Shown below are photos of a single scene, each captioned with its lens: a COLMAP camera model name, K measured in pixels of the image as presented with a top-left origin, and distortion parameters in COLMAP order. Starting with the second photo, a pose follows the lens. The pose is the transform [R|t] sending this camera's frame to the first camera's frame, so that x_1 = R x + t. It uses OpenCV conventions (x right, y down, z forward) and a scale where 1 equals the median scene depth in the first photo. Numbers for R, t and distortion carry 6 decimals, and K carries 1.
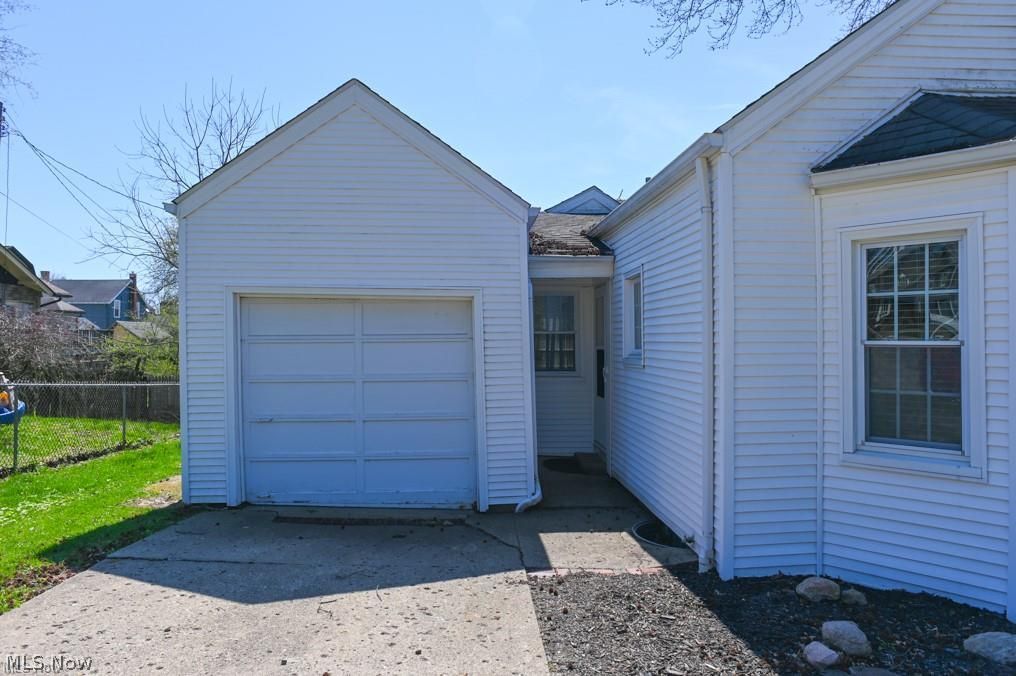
lens RADIAL K [[689.0, 0, 508.0], [0, 689.0, 338.0], [0, 0, 1]] dist [-0.091450, 0.076494]
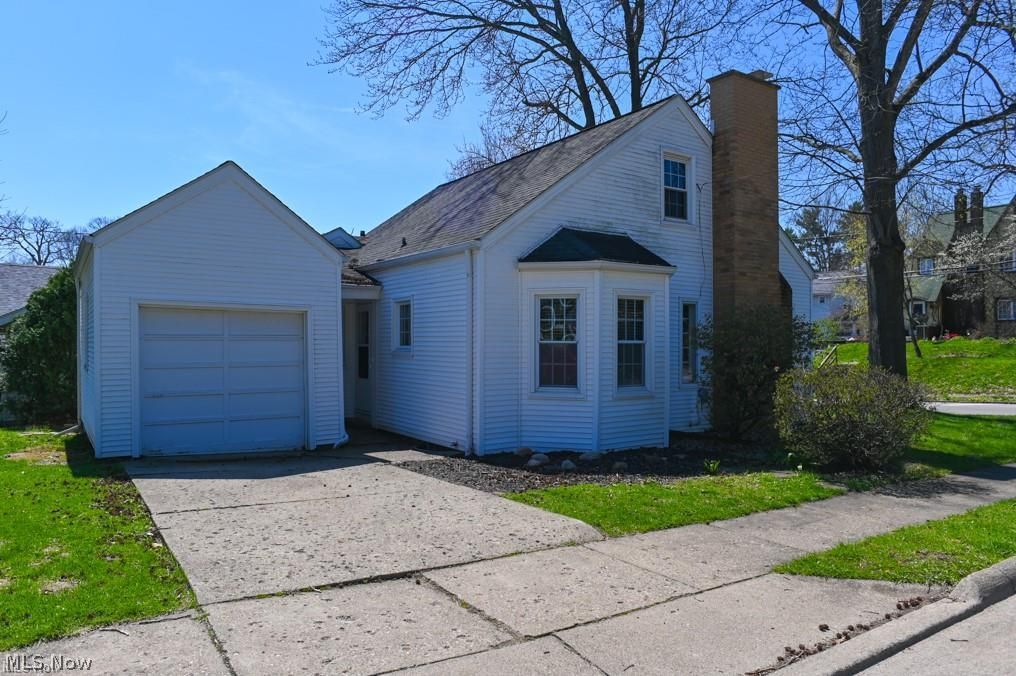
lens RADIAL K [[712.7, 0, 501.3], [0, 712.7, 338.7], [0, 0, 1]] dist [-0.096103, 0.084105]
pose [[0.867719, 0.008887, 0.496975, -0.541156], [-0.008132, 0.999960, -0.003683, 0.004990], [-0.496988, -0.000845, 0.867757, -0.702556]]
